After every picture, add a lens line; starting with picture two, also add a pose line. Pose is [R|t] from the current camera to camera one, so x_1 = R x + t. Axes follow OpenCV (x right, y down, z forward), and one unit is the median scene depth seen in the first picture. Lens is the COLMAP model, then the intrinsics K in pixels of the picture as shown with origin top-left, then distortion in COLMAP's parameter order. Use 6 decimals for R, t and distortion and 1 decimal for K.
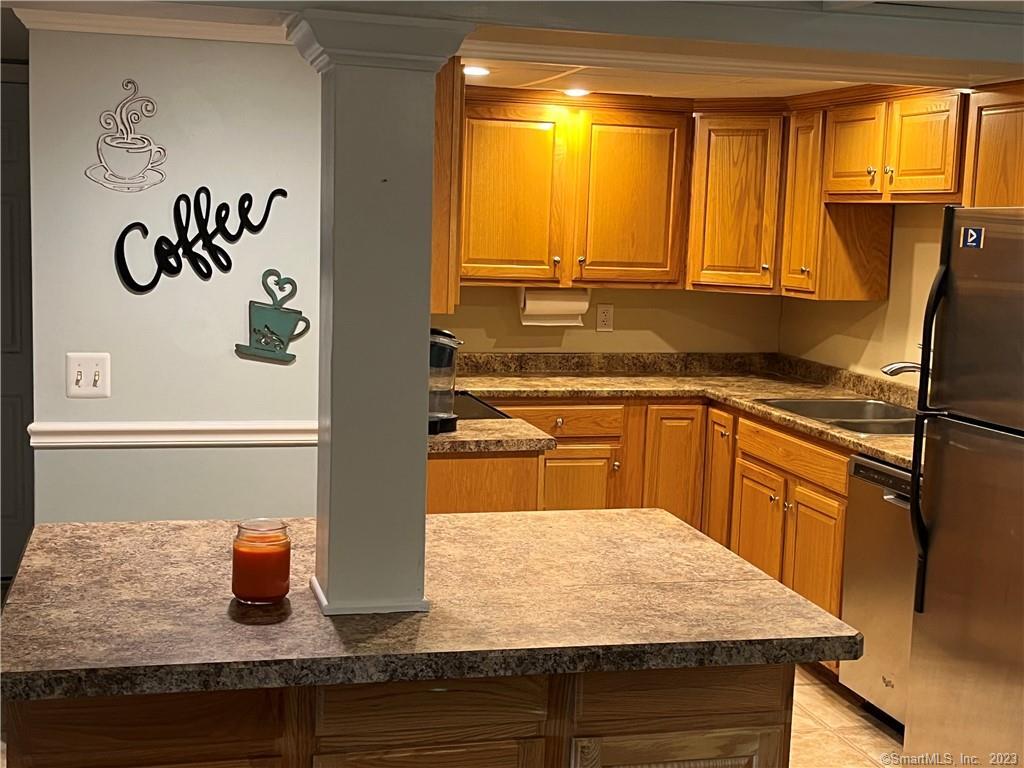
lens RADIAL K [[1402.5, 0, 505.0], [0, 1402.5, 385.9], [0, 0, 1]] dist [0.058858, 0.000000]
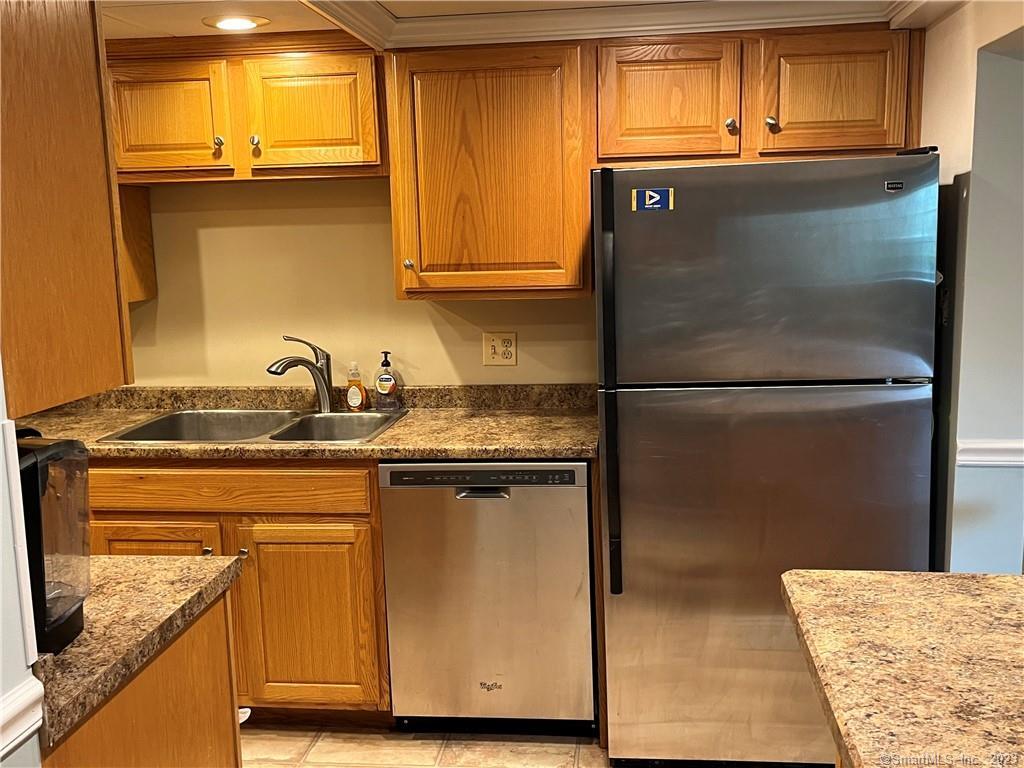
lens RADIAL K [[1036.4, 0, 513.1], [0, 1036.4, 389.5], [0, 0, 1]] dist [0.037657, 0.000000]
pose [[0.351833, -0.187821, 0.917026, -0.333104], [0.152809, 0.978046, 0.141691, -0.081865], [-0.923506, 0.090278, 0.372810, 0.734862]]
